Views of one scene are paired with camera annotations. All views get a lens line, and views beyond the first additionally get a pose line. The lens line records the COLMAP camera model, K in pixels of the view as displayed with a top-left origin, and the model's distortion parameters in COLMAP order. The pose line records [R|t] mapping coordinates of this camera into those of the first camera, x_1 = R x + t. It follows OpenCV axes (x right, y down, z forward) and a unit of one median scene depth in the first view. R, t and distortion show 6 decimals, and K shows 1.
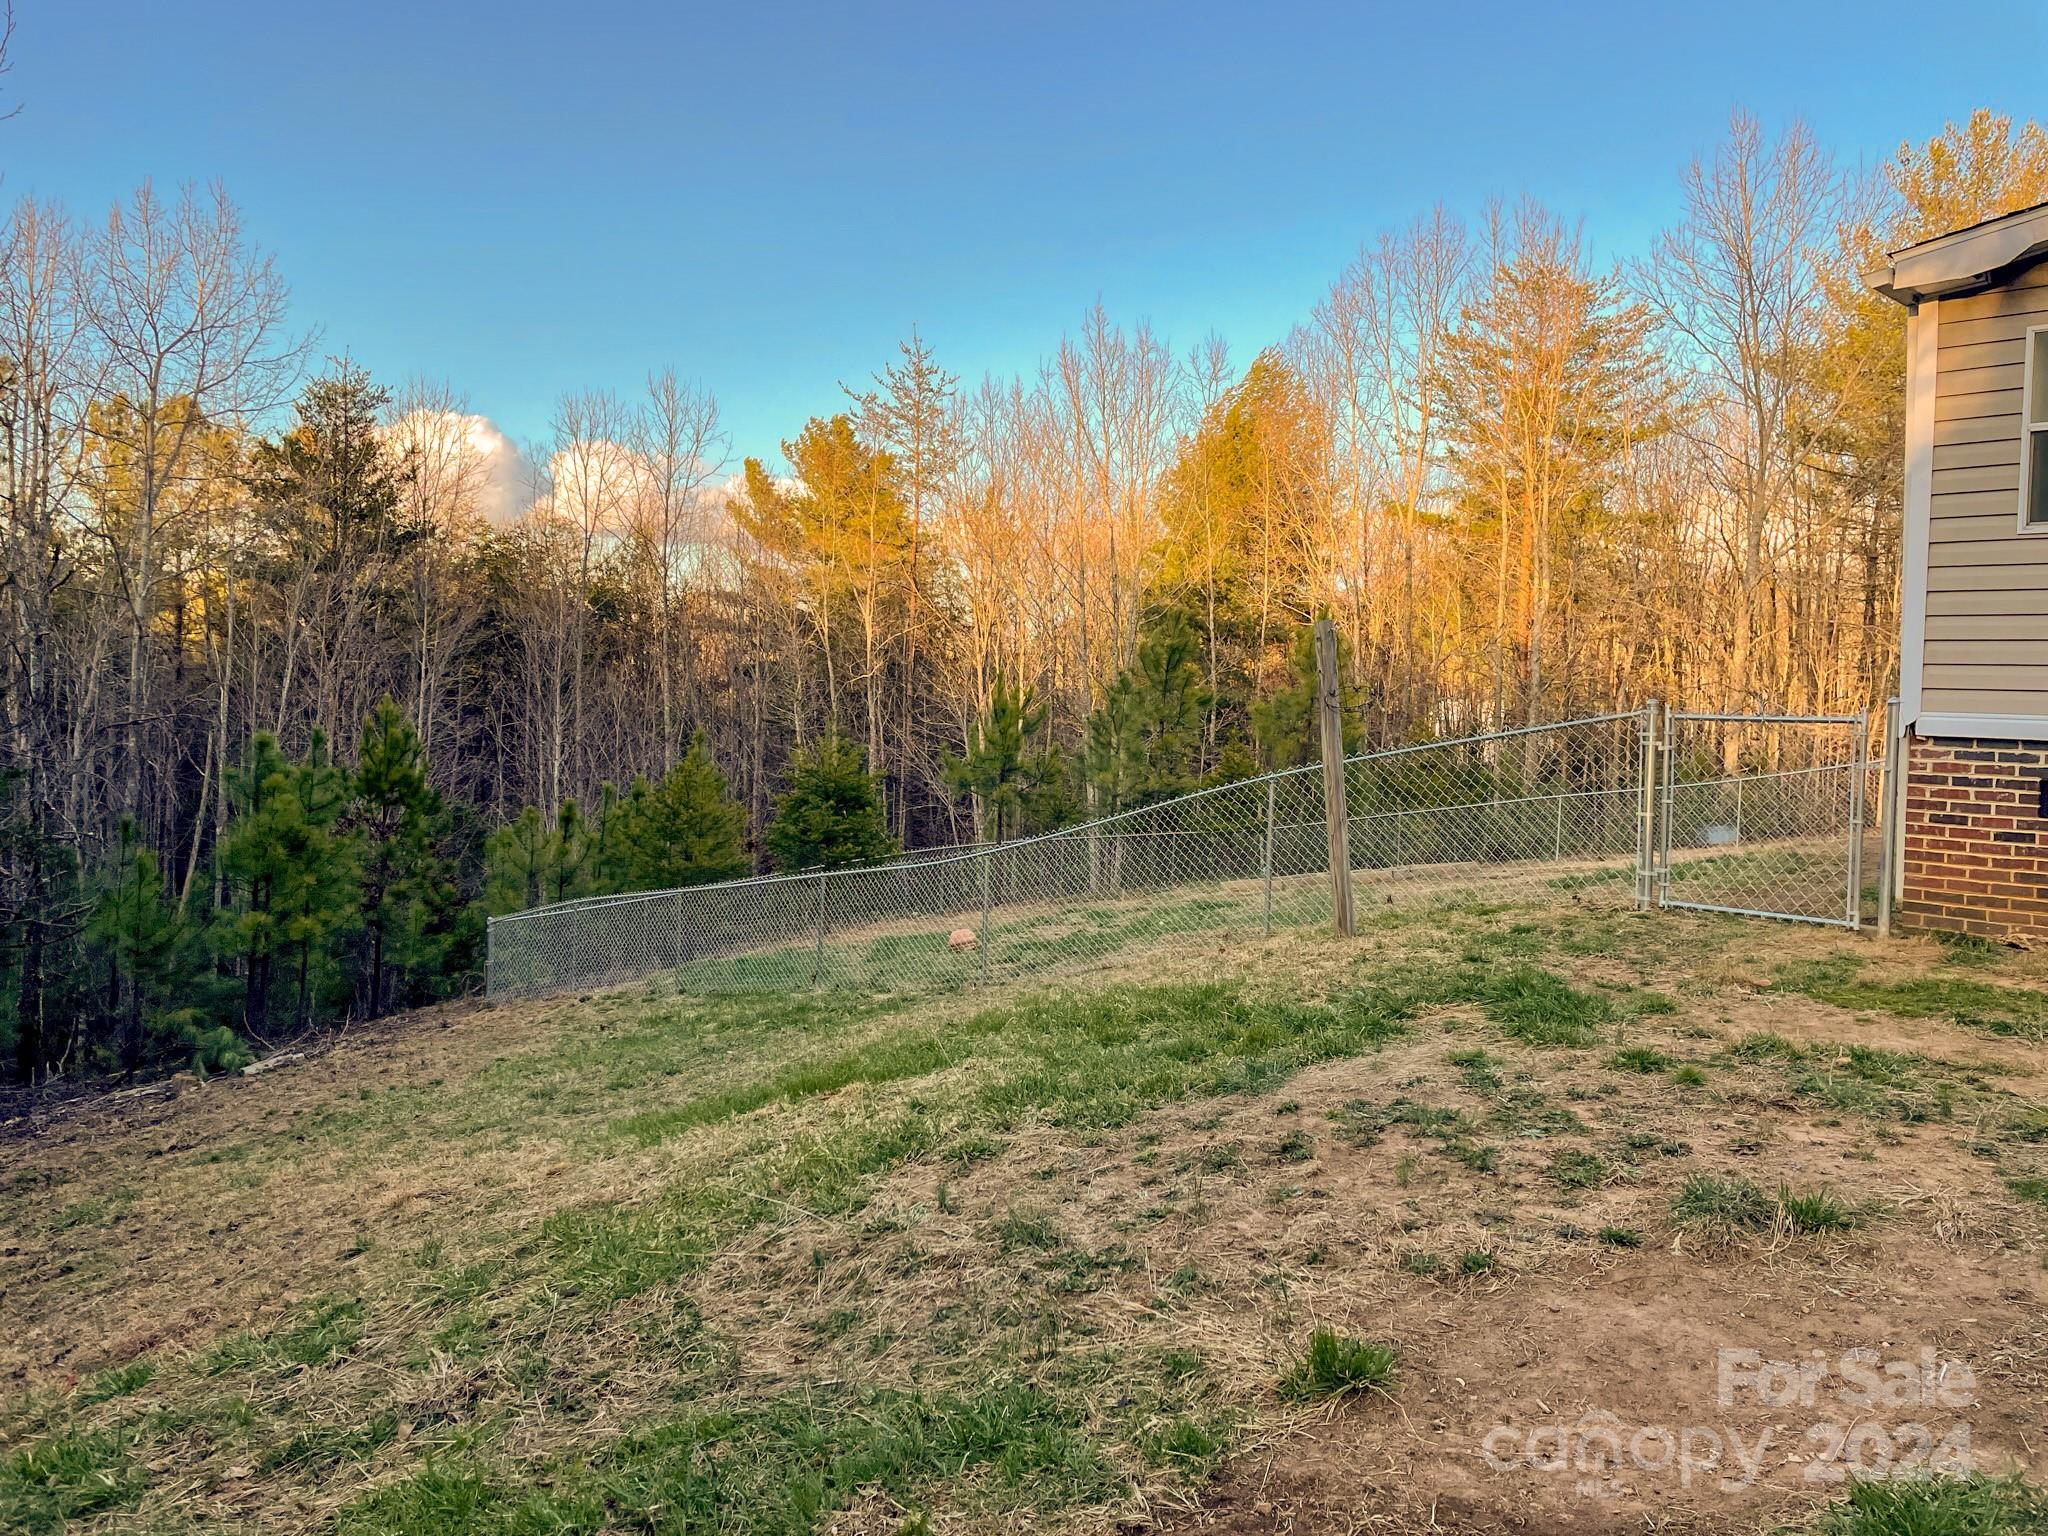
lens RADIAL K [[1567.1, 0, 1015.4], [0, 1567.1, 768.4], [0, 0, 1]] dist [0.127023, -0.158387]
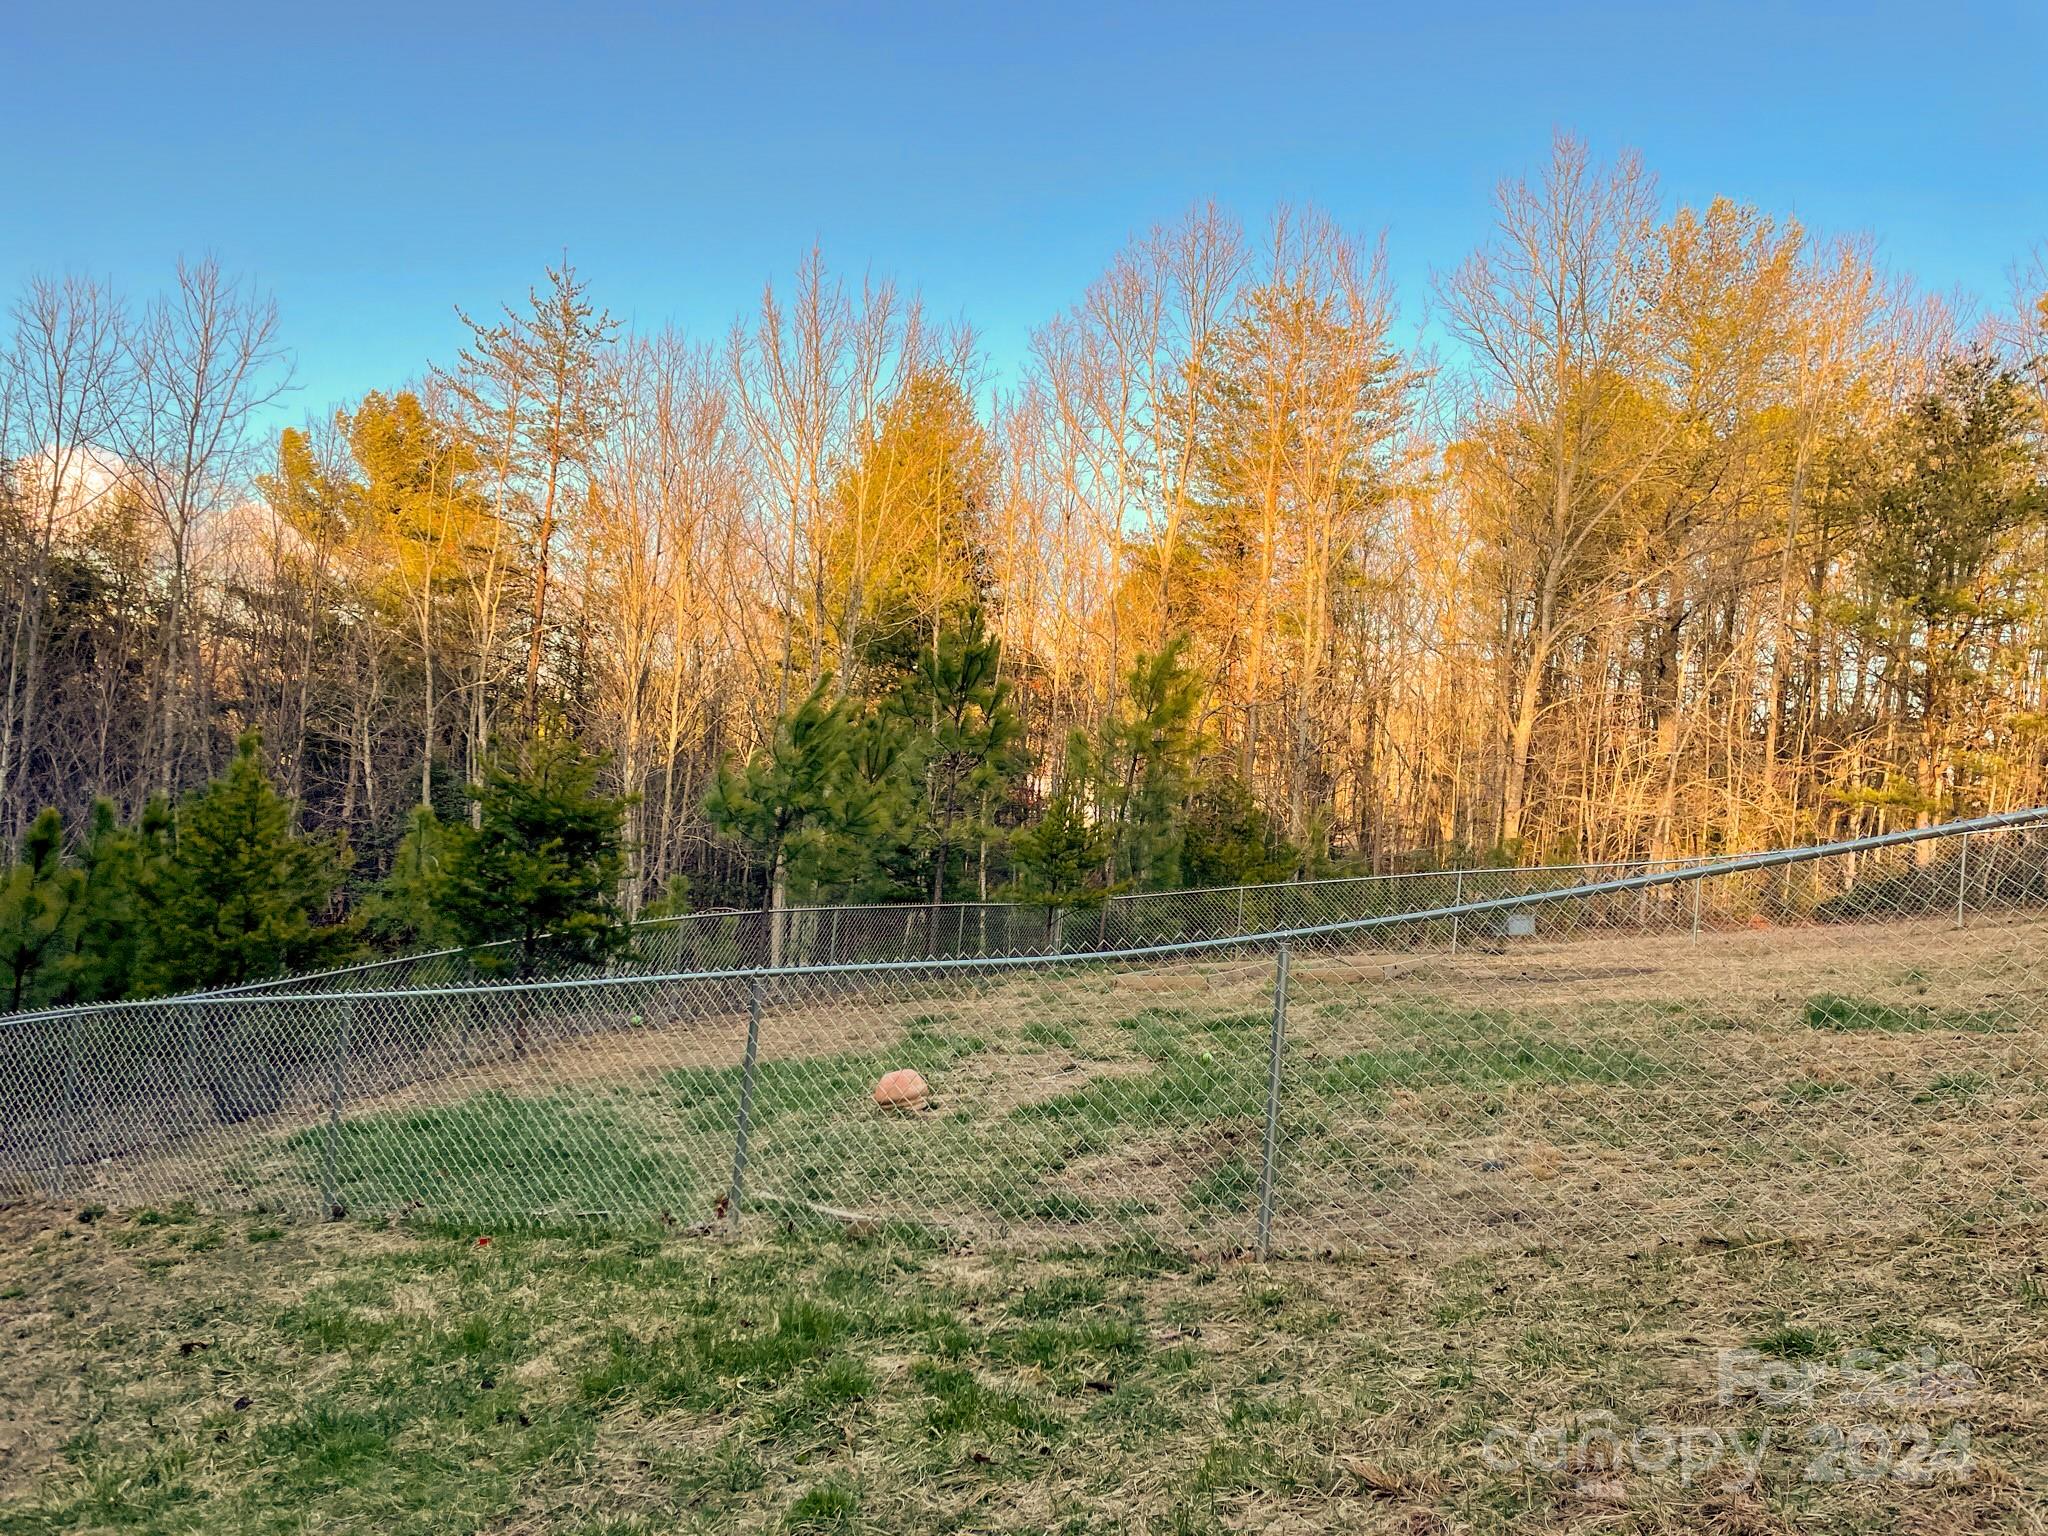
lens RADIAL K [[1544.7, 0, 1024.0], [0, 1544.7, 768.0], [0, 0, 1]] dist [0.124557, -0.131413]
pose [[0.952052, 0.054603, 0.301023, -0.067705], [-0.039052, 0.997585, -0.057443, 0.012350], [-0.303432, 0.042934, 0.951885, 0.197538]]
